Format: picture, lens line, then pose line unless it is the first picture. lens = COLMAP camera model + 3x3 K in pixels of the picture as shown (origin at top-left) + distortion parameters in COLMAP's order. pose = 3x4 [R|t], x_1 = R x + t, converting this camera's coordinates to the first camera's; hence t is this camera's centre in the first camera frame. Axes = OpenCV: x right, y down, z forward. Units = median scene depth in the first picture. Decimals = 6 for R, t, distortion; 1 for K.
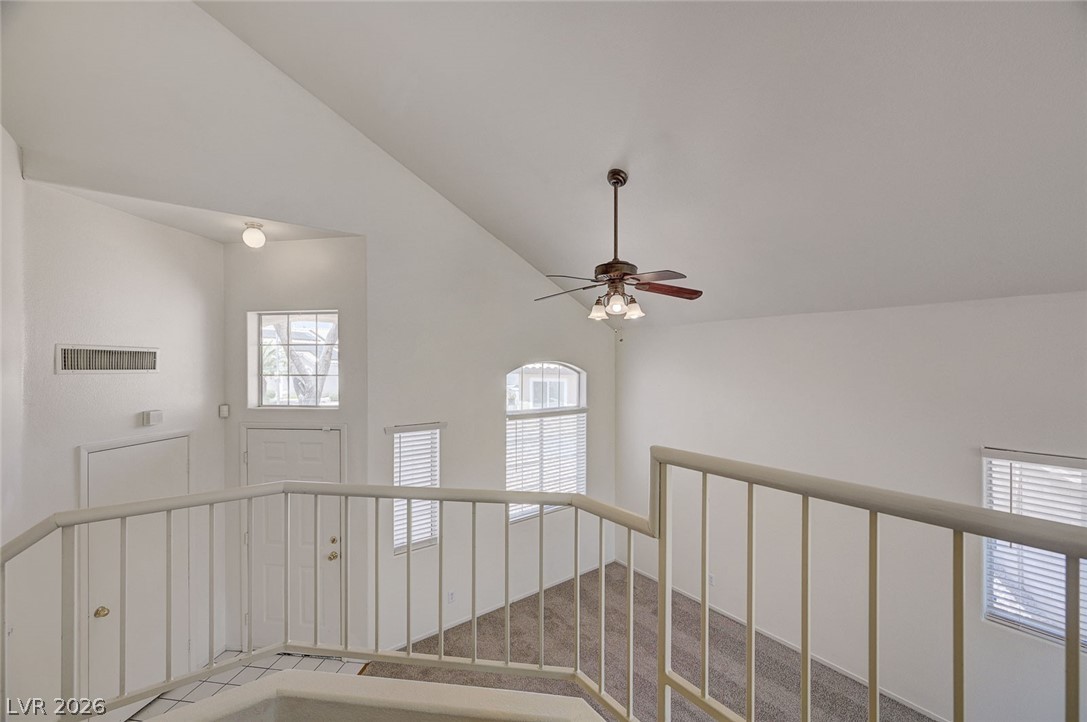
lens RADIAL K [[430.7, 0, 543.5], [0, 430.7, 361.0], [0, 0, 1]] dist [0.000289, 0.000110]
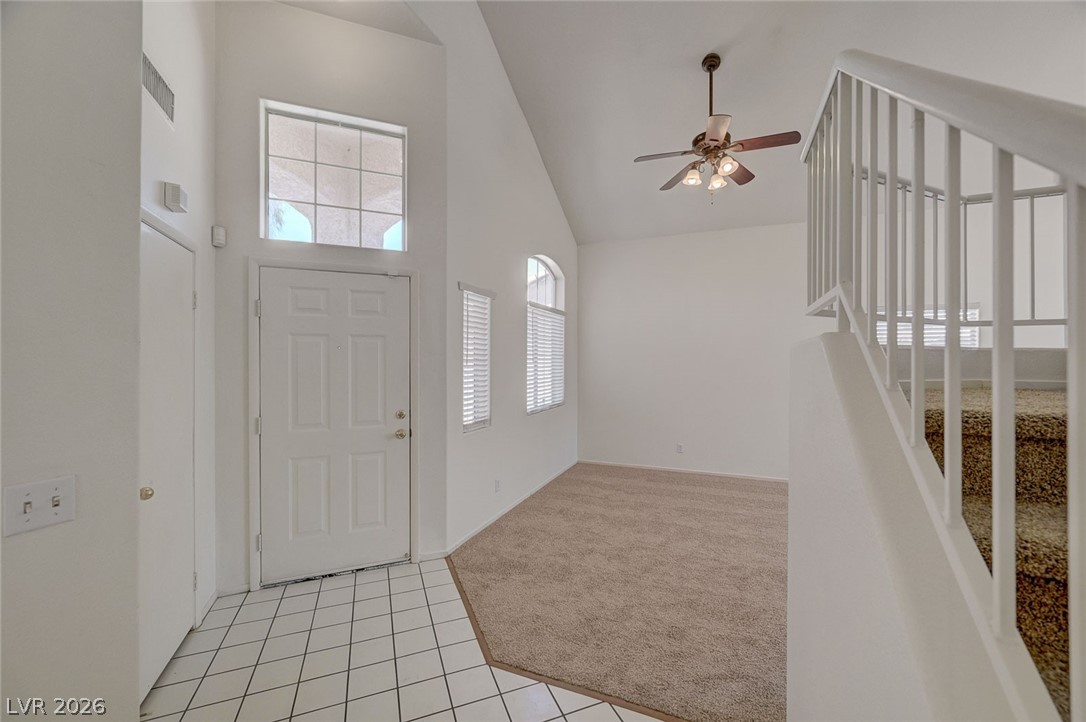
lens RADIAL K [[430.3, 0, 543.0], [0, 430.3, 361.0], [0, 0, 1]] dist [0.000289, 0.000110]
pose [[0.858861, 0.000584, 0.512208, -0.785635], [-0.004579, 0.999968, 0.006538, 0.363121], [-0.512188, -0.007960, 0.858837, 0.210850]]
